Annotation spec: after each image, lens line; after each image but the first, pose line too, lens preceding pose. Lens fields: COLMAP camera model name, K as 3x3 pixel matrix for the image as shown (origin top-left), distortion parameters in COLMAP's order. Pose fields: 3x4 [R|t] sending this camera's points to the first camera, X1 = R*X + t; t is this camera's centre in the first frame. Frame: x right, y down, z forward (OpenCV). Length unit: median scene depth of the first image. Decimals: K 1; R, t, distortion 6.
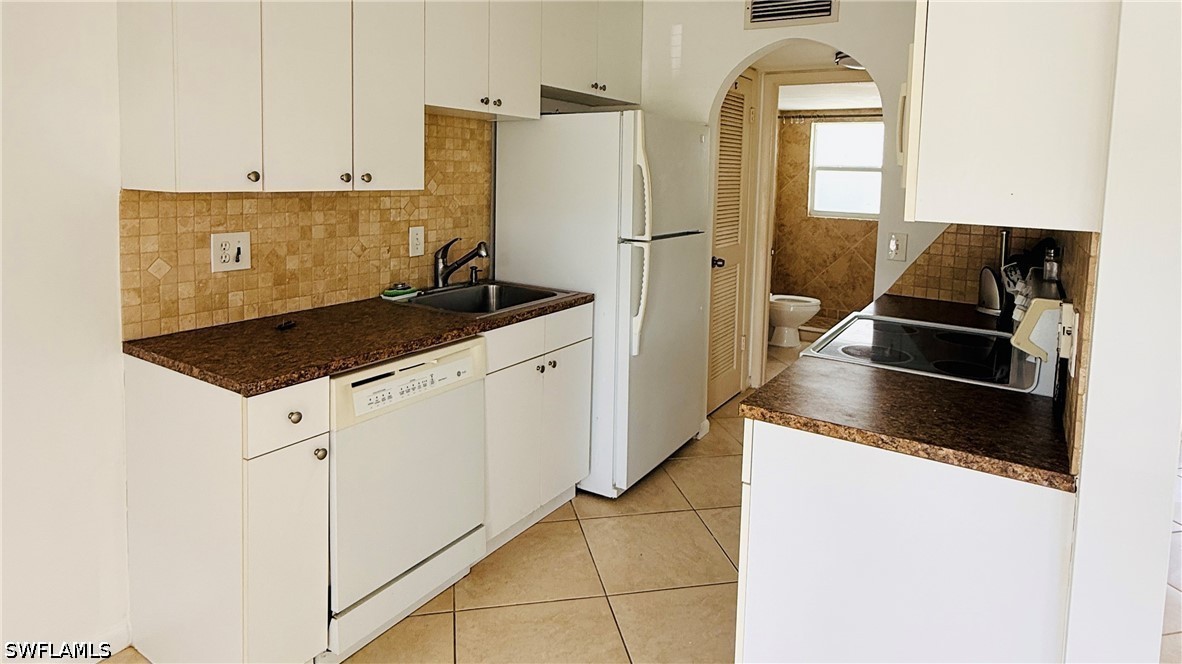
lens RADIAL K [[674.1, 0, 591.8], [0, 674.1, 219.3], [0, 0, 1]] dist [-0.000588, 0.000480]
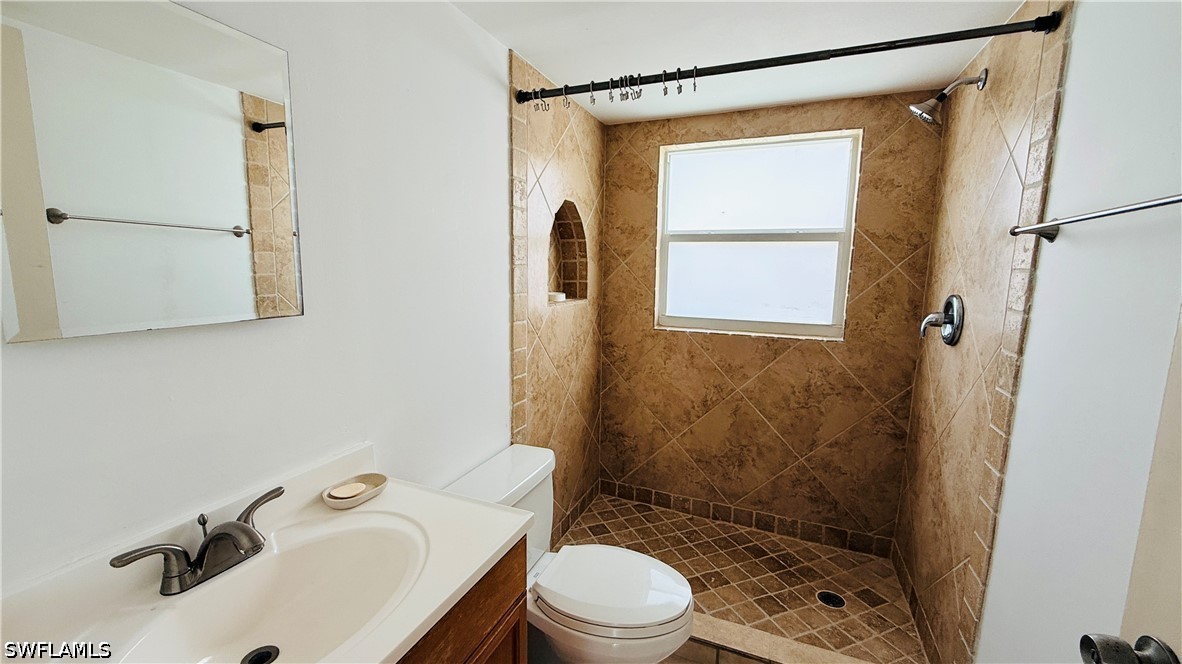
lens RADIAL K [[472.5, 0, 589.9], [0, 472.5, 331.7], [0, 0, 1]] dist [0.000720, 0.000090]
pose [[0.984313, -0.034818, 0.172962, 0.536235], [0.023048, 0.997309, 0.069597, -0.076116], [-0.174920, -0.064519, 0.982466, 1.678294]]
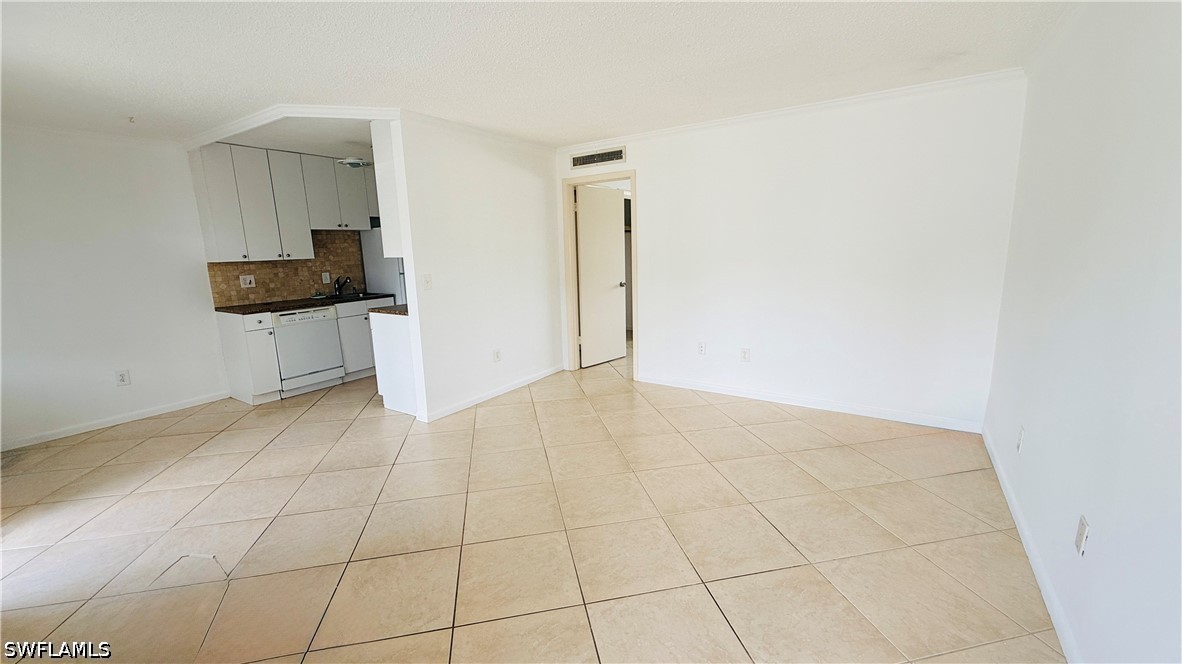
lens RADIAL K [[468.1, 0, 588.4], [0, 468.1, 331.1], [0, 0, 1]] dist [0.000379, -0.000206]
pose [[0.998341, -0.052620, -0.023367, 0.907791], [0.054881, 0.992425, 0.109909, 0.103970], [0.017406, -0.111009, 0.993667, -0.975339]]
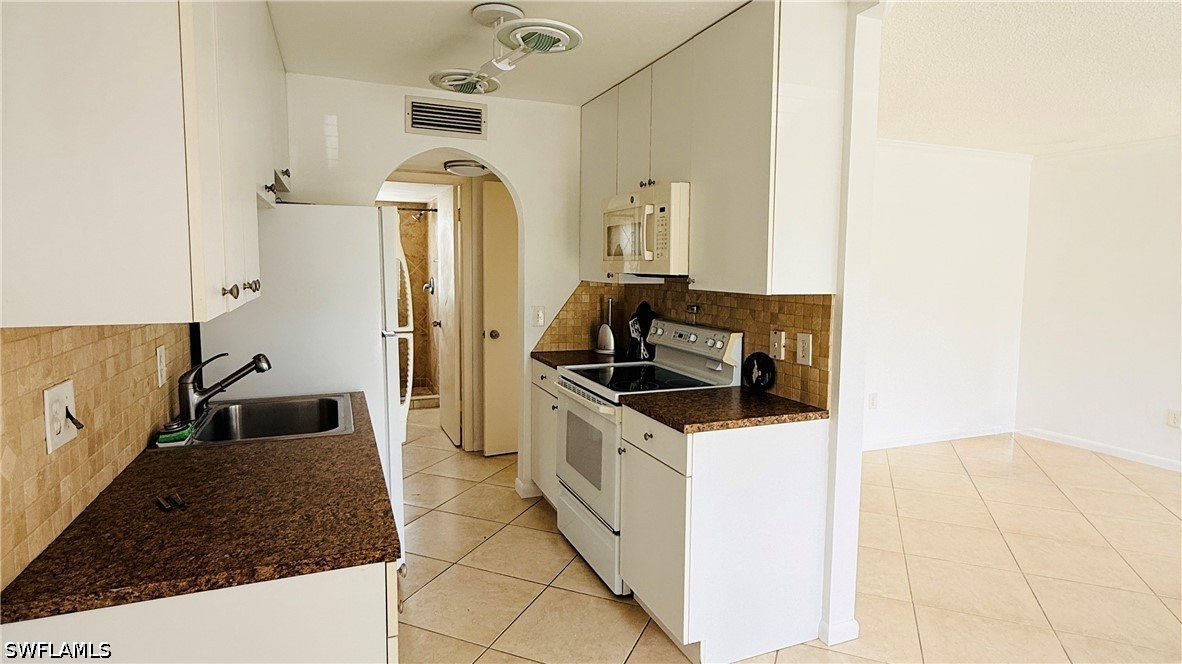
lens RADIAL K [[626.0, 0, 590.9], [0, 626.0, 312.1], [0, 0, 1]] dist [0.001196, 0.000014]
pose [[0.573113, -0.085284, 0.815027, -0.590986], [0.063463, 0.996202, 0.059616, -0.041054], [-0.817015, 0.017557, 0.576348, 0.220058]]
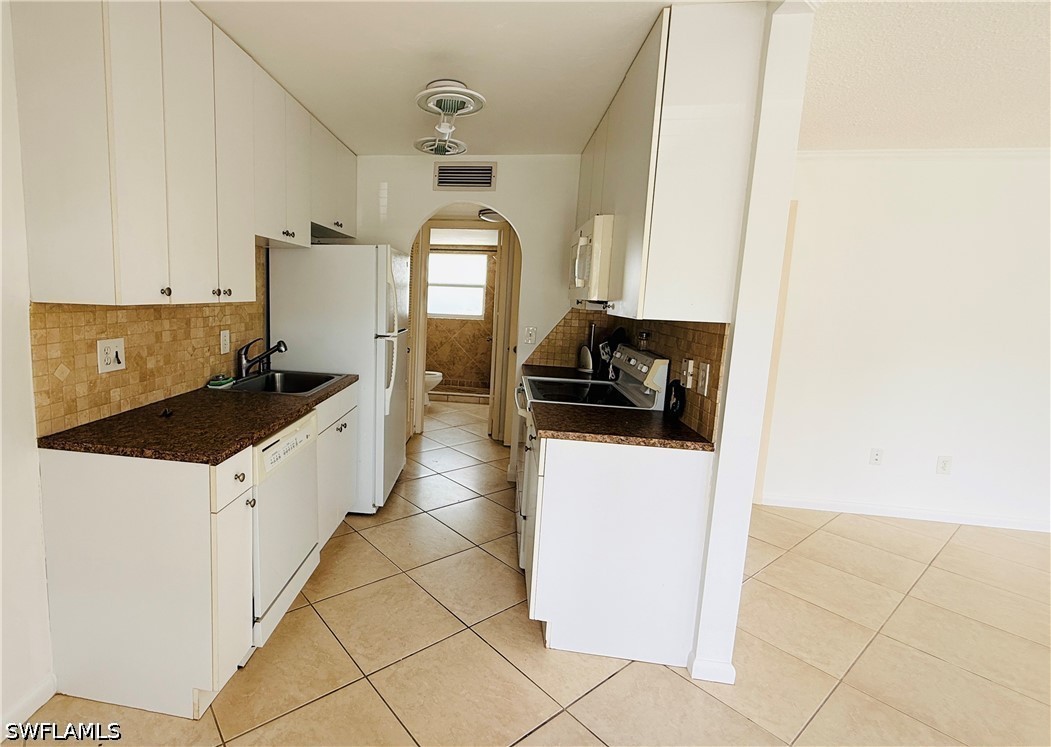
lens RADIAL K [[499.5, 0, 418.3], [0, 499.5, 354.0], [0, 0, 1]] dist [0.000936, 0.000141]
pose [[0.919437, -0.044248, 0.390739, -0.315970], [0.017854, 0.997322, 0.070929, -0.005229], [-0.392831, -0.058238, 0.917765, -0.008231]]
